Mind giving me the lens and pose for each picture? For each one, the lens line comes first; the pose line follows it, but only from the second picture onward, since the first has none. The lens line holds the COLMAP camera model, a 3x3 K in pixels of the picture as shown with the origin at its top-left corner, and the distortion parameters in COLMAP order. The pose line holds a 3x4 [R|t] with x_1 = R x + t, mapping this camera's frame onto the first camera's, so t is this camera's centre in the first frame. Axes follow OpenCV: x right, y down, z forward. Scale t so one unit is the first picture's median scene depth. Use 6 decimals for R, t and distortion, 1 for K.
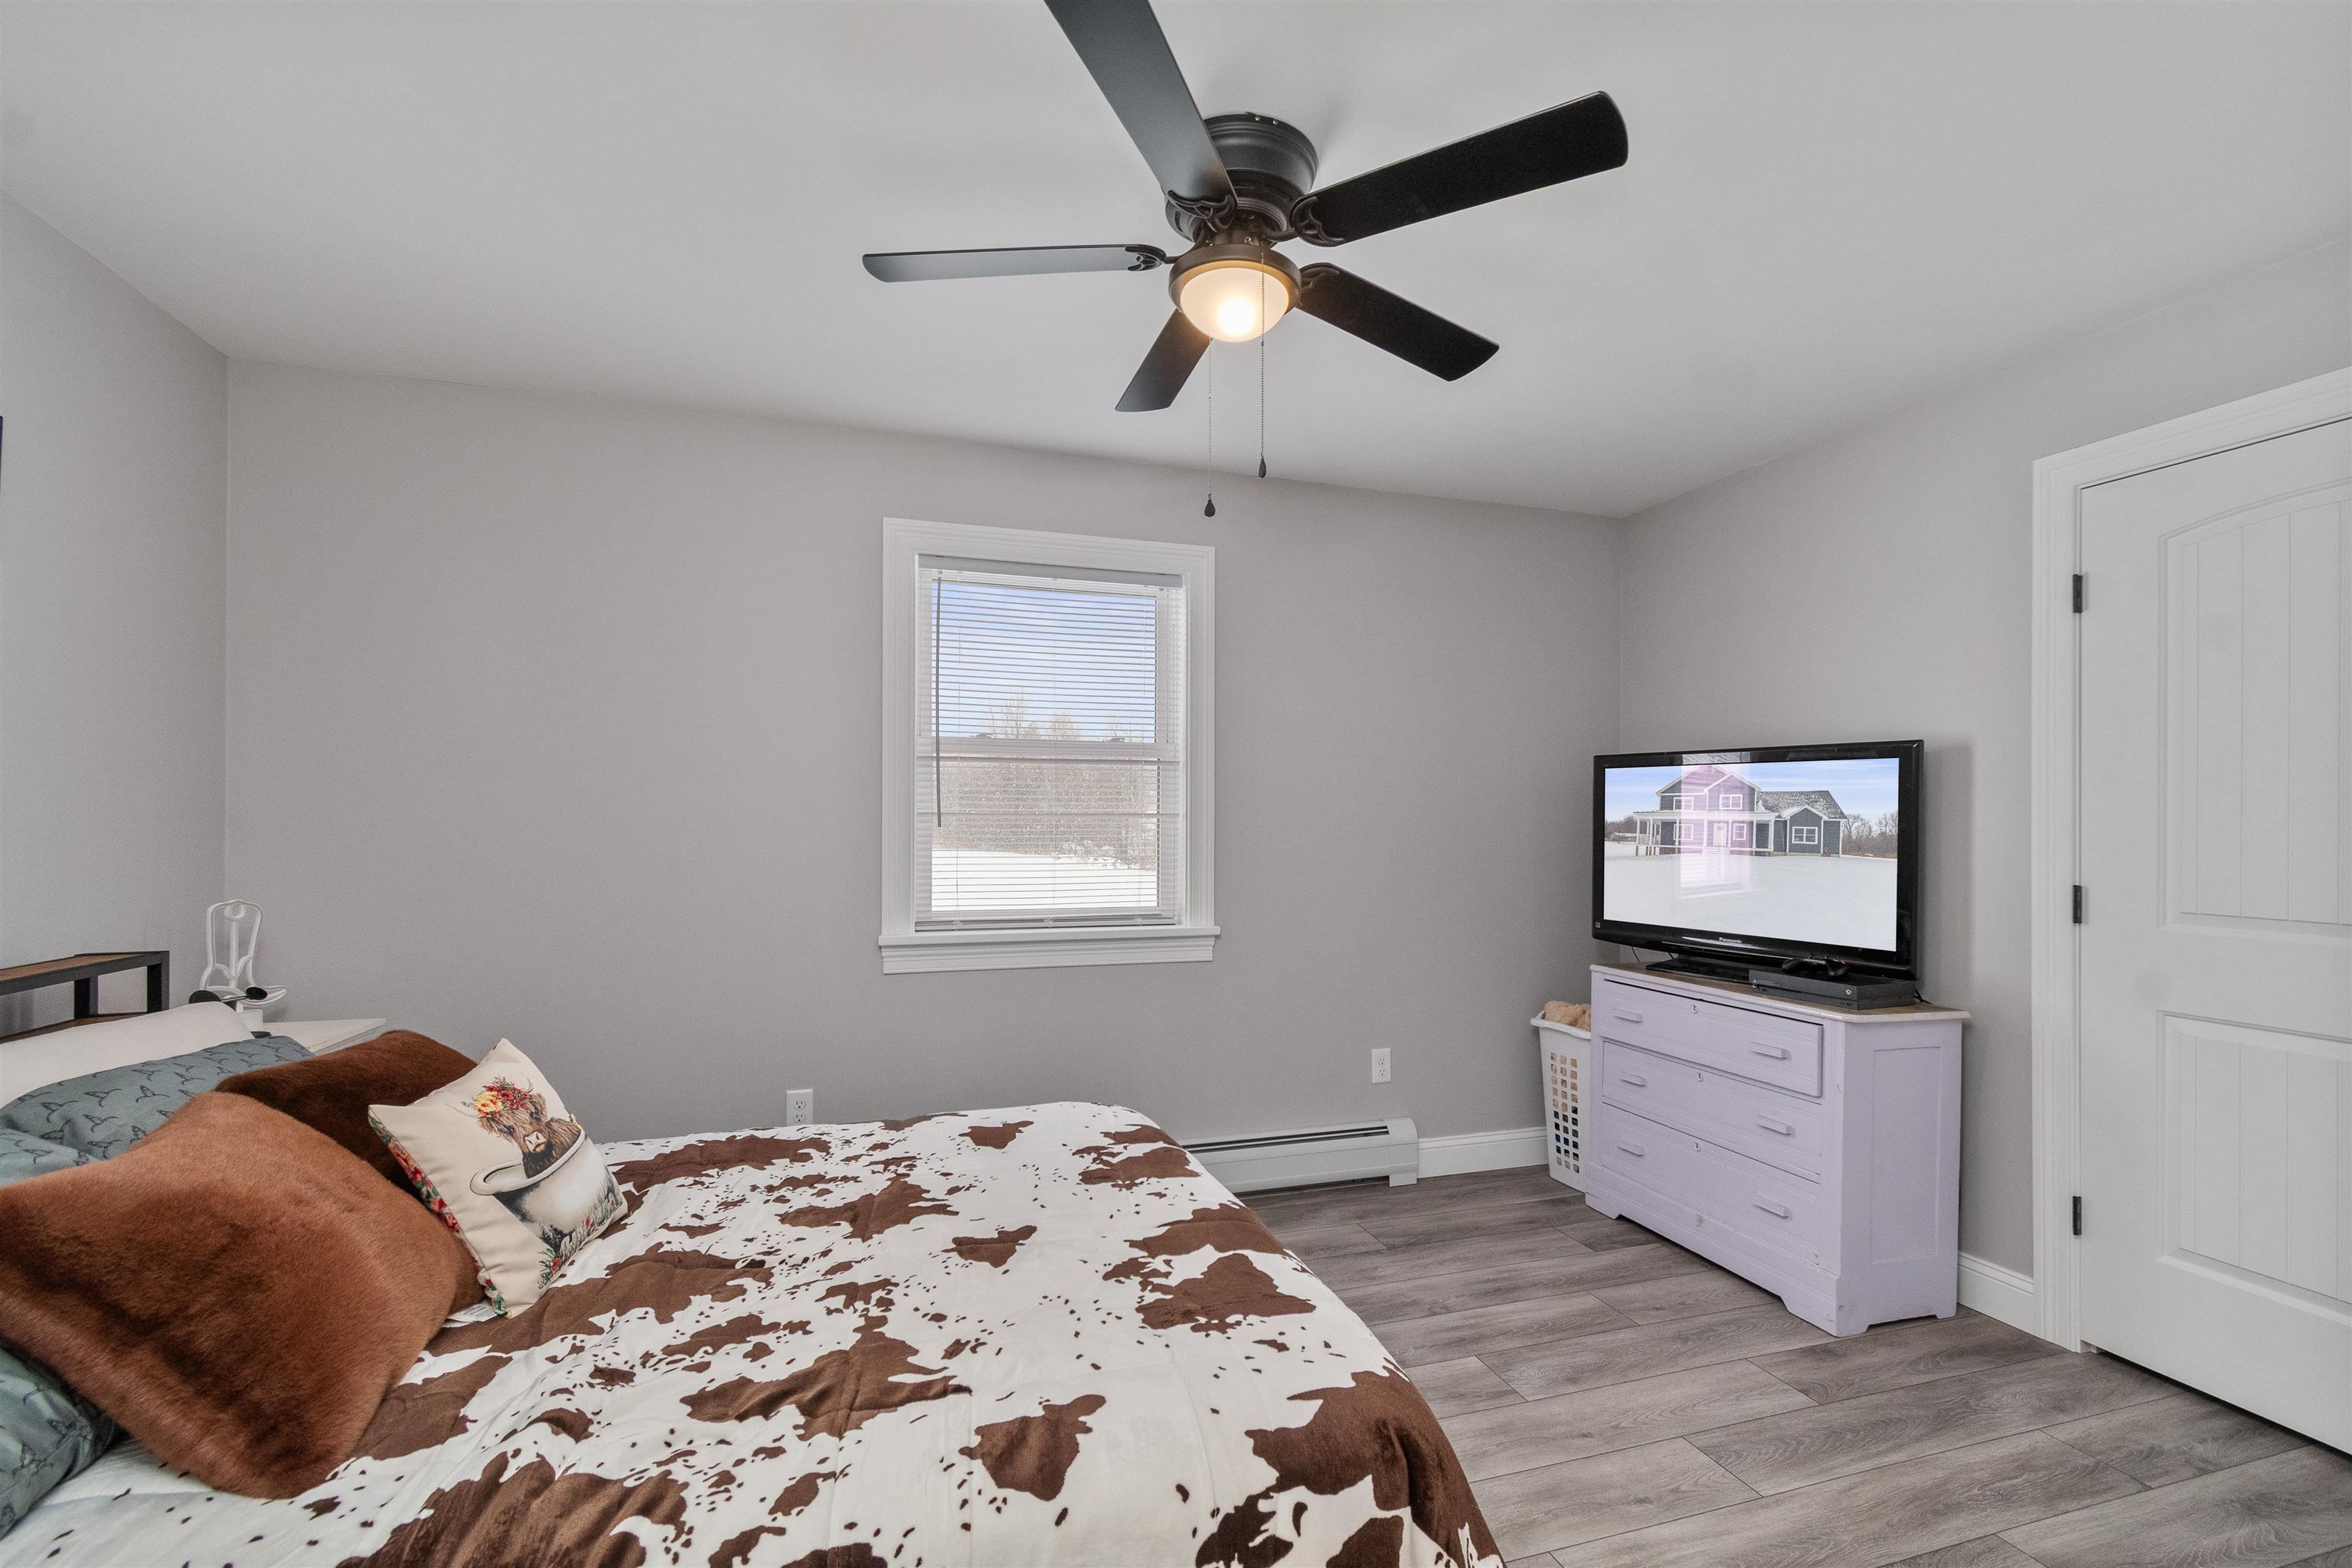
lens RADIAL K [[1024.2, 0, 1185.2], [0, 1024.2, 807.7], [0, 0, 1]] dist [-0.000713, -0.000114]
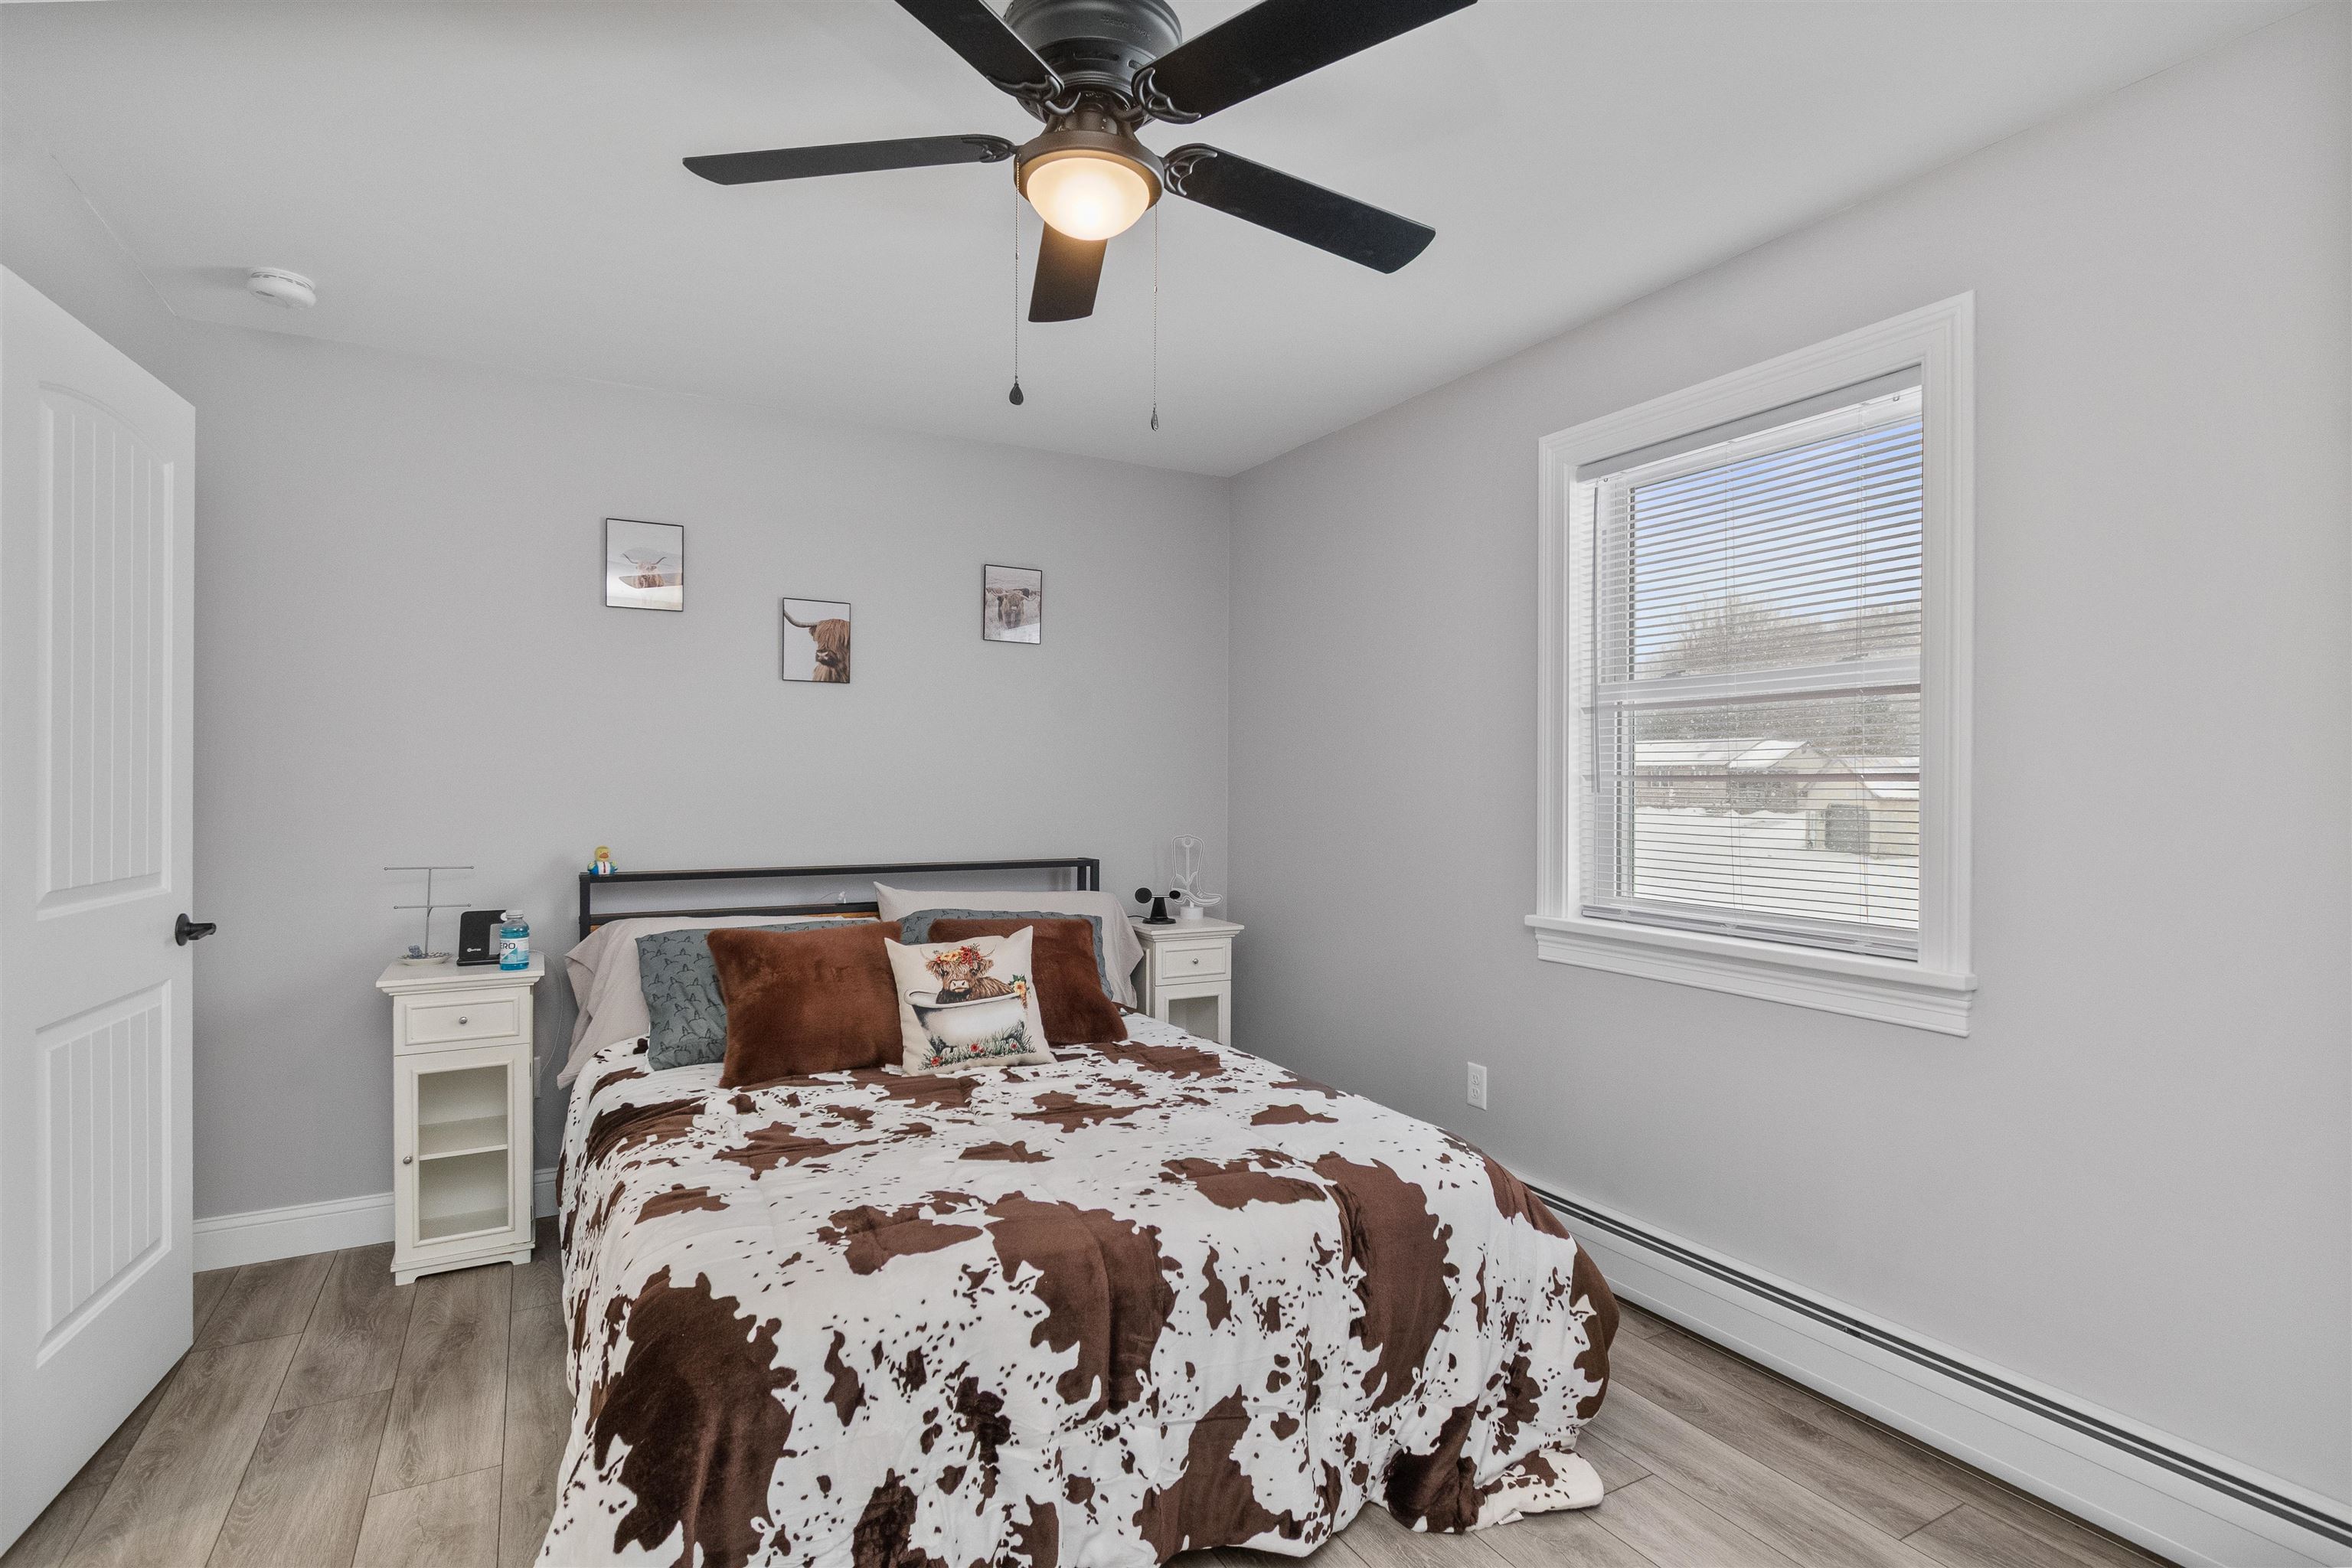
lens RADIAL K [[1103.2, 0, 1184.1], [0, 1103.2, 797.0], [0, 0, 1]] dist [0.004586, -0.006727]
pose [[0.220462, 0.005346, -0.975381, 0.946362], [0.006190, 0.999957, 0.006879, 0.023070], [0.975376, -0.007554, 0.220419, 0.834898]]
